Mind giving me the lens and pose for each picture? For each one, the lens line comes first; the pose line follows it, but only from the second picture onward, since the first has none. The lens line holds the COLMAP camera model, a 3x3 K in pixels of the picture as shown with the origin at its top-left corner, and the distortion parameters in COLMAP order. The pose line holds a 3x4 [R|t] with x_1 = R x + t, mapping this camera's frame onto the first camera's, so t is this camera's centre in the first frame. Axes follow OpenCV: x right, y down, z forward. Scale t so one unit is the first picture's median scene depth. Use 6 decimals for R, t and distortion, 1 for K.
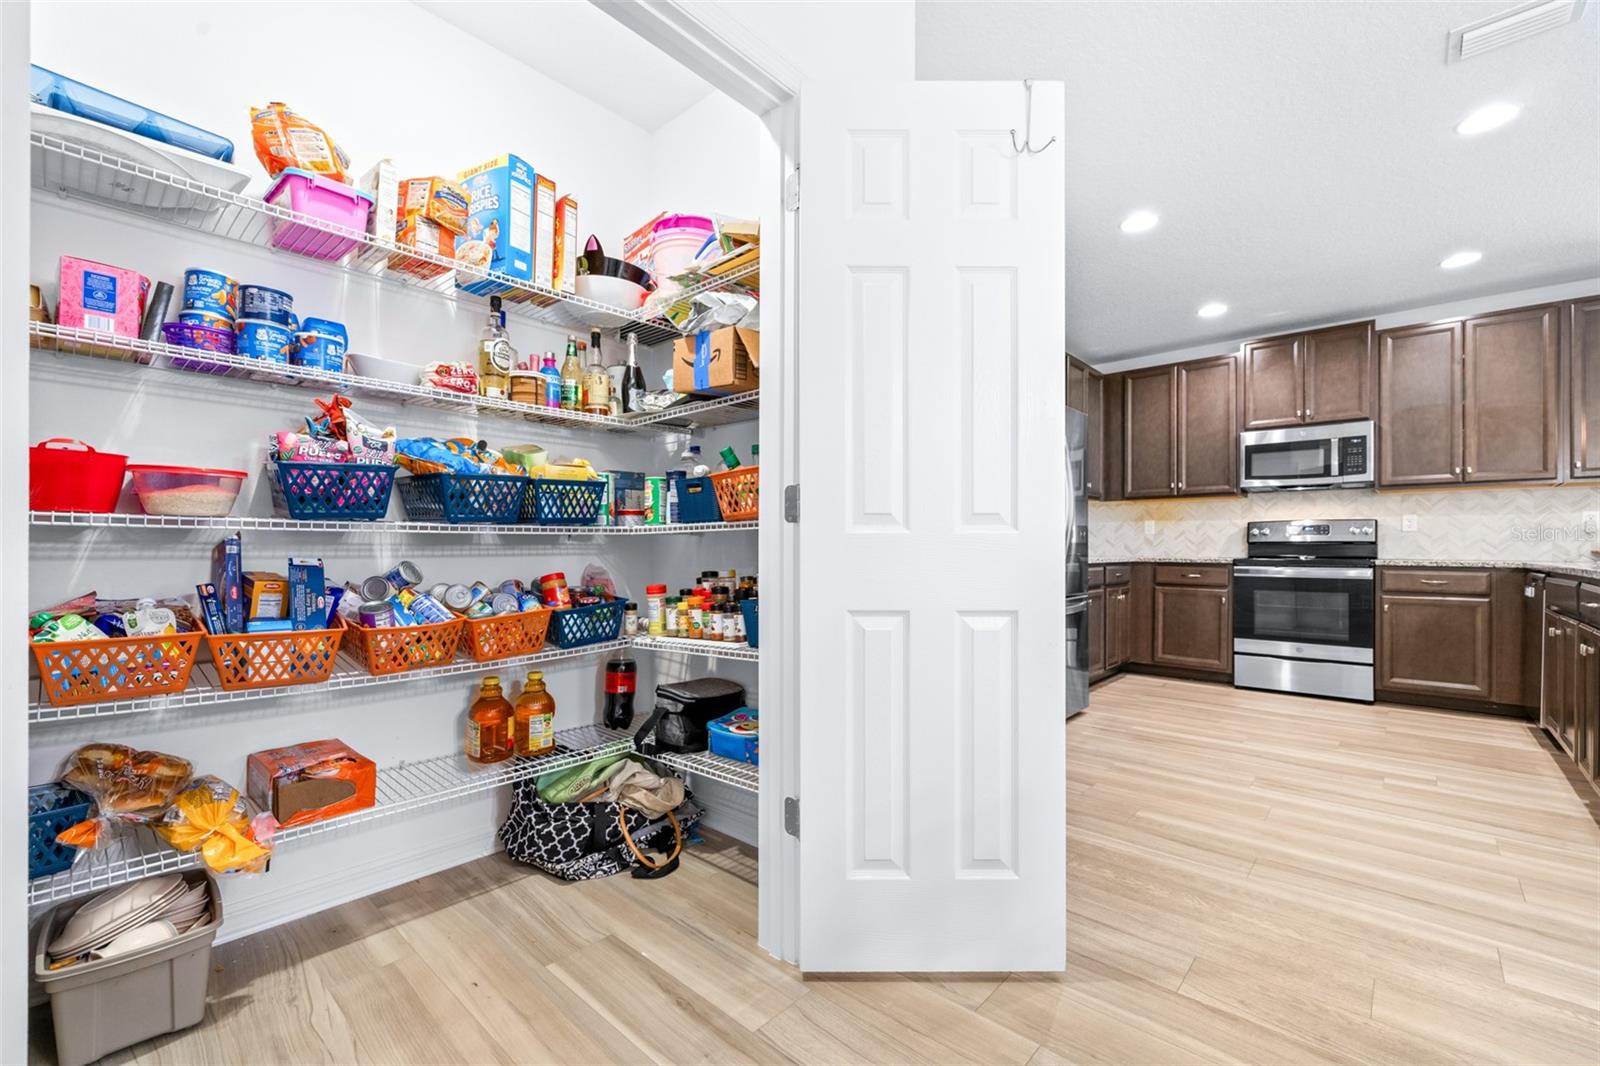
lens RADIAL K [[675.1, 0, 800.8], [0, 675.1, 544.6], [0, 0, 1]] dist [0.000965, -0.000431]
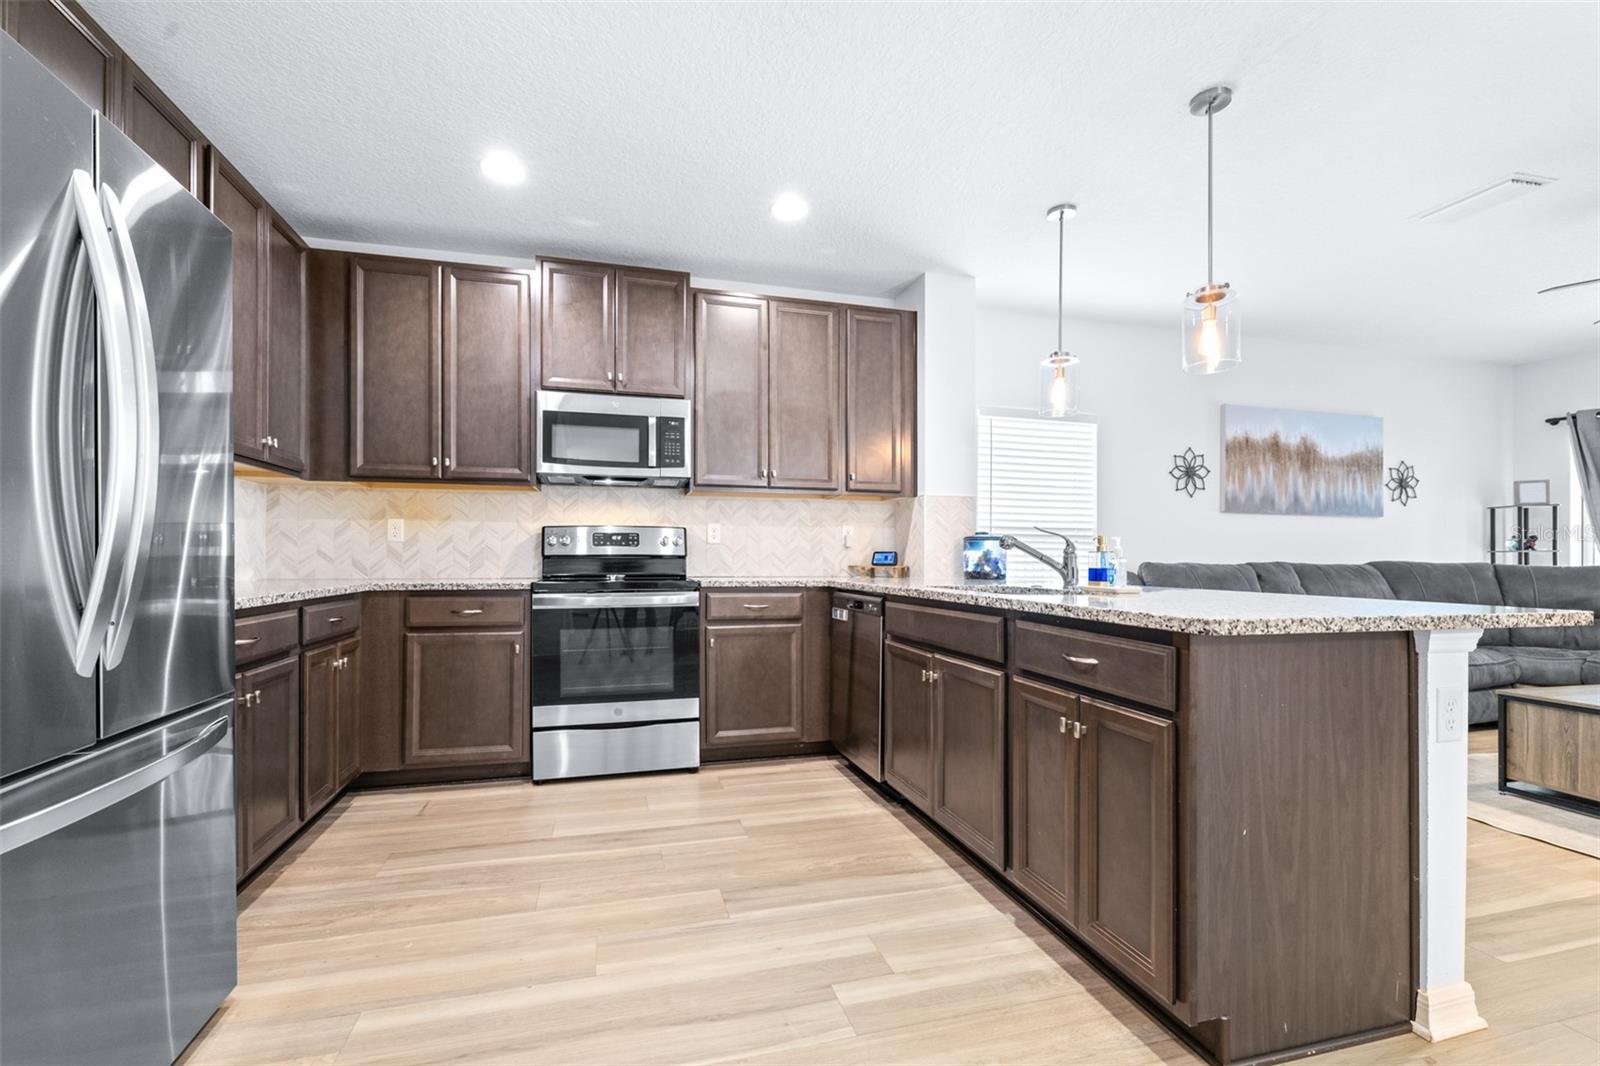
lens RADIAL K [[689.9, 0, 791.1], [0, 689.9, 557.2], [0, 0, 1]] dist [0.000644, 0.000224]
pose [[0.540904, -0.003508, 0.841077, 0.236812], [-0.003353, 0.999974, 0.006327, -0.008014], [-0.841078, -0.006242, 0.540878, 0.462938]]
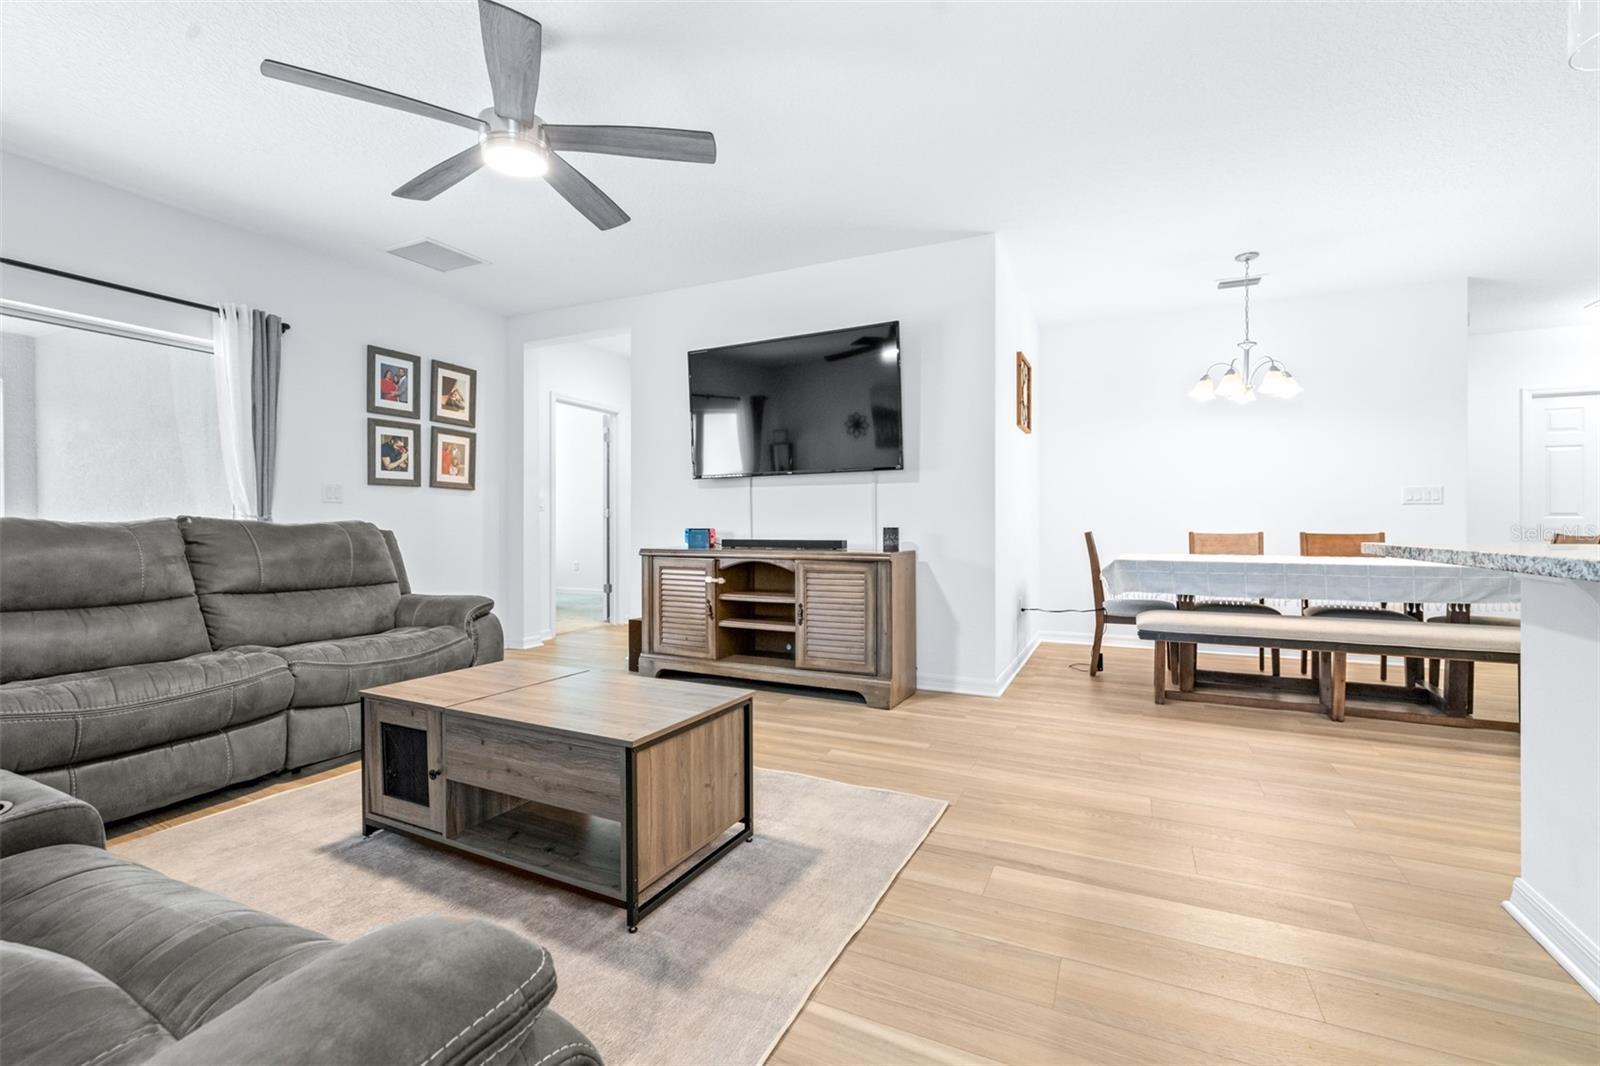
lens RADIAL K [[684.1, 0, 809.1], [0, 684.1, 526.8], [0, 0, 1]] dist [0.001522, 0.000205]
pose [[-0.957536, -0.002591, -0.288301, 1.178983], [-0.002677, 0.999996, -0.000095, 0.011335], [0.288300, 0.000681, -0.957540, 0.612381]]
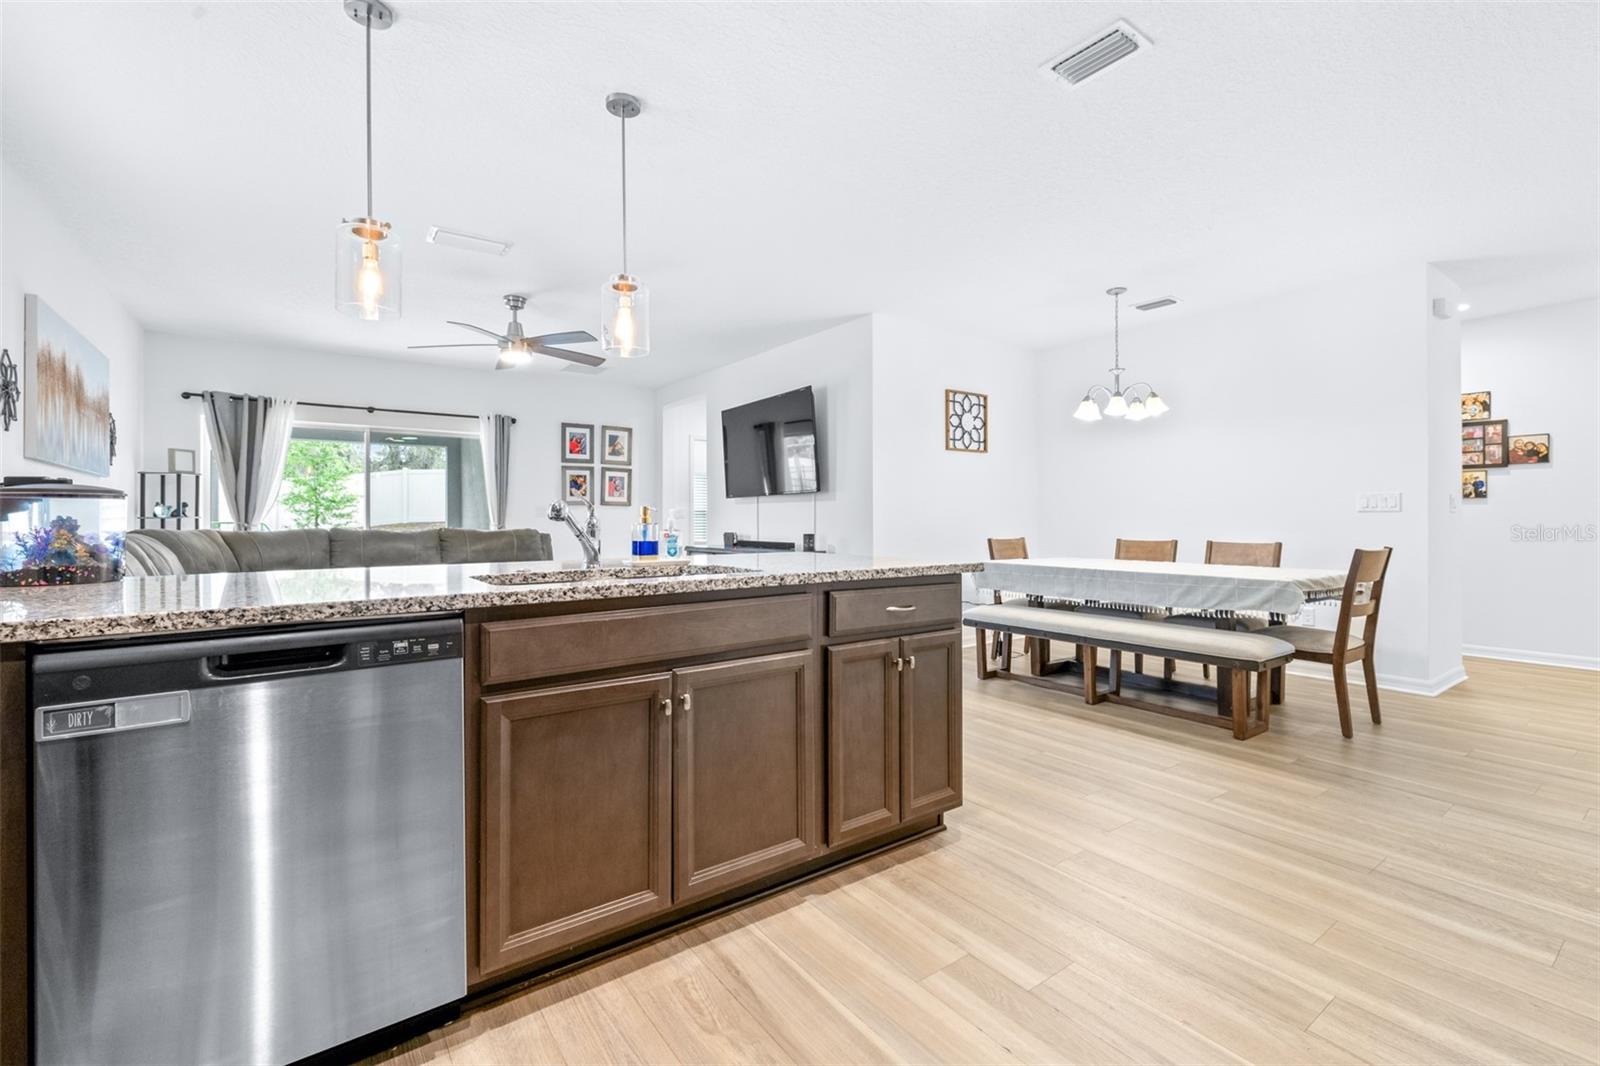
lens RADIAL K [[689.8, 0, 796.3], [0, 689.8, 515.8], [0, 0, 1]] dist [-0.003743, -0.000246]
pose [[-0.977829, -0.000282, 0.209403, 0.596427], [-0.001758, 0.999975, -0.006863, -0.011797], [-0.209396, -0.007079, -0.977805, 1.001621]]
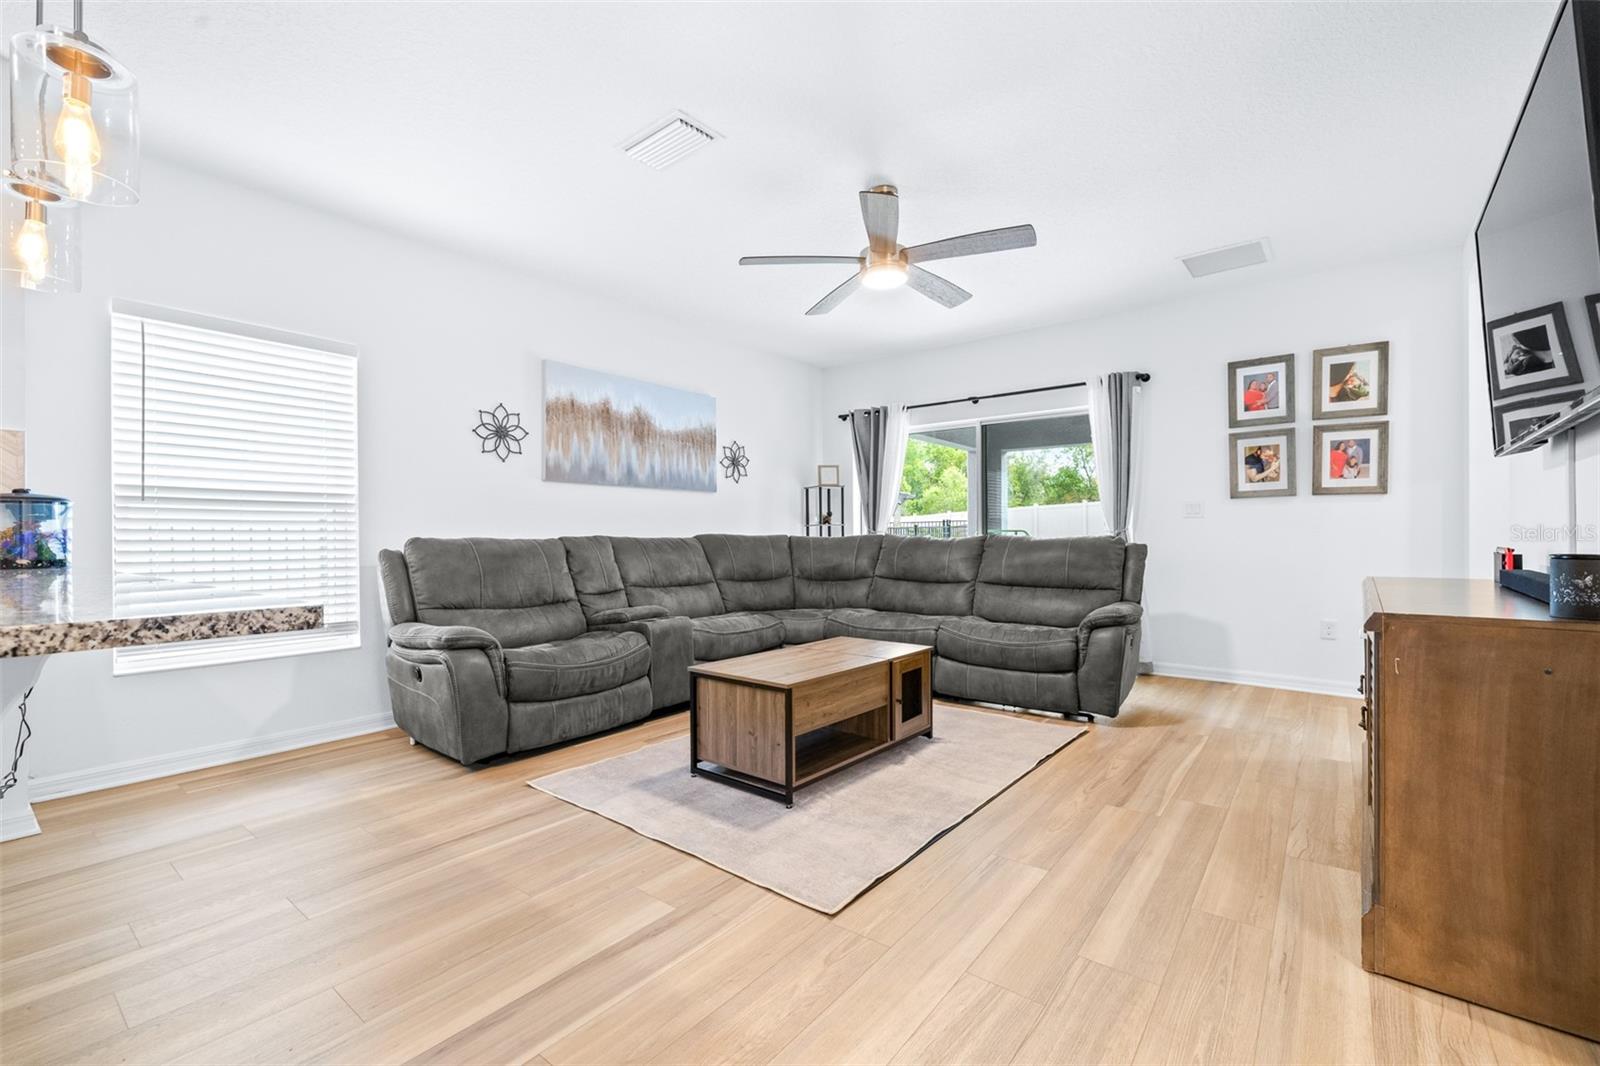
lens RADIAL K [[684.9, 0, 800.0], [0, 684.9, 533.0], [0, 0, 1]] dist [0.001008, 0.000076]
pose [[-0.069361, -0.000141, 0.997592, 0.534808], [0.004559, 0.999990, 0.000458, -0.000111], [-0.997581, 0.004580, -0.069359, 0.191255]]
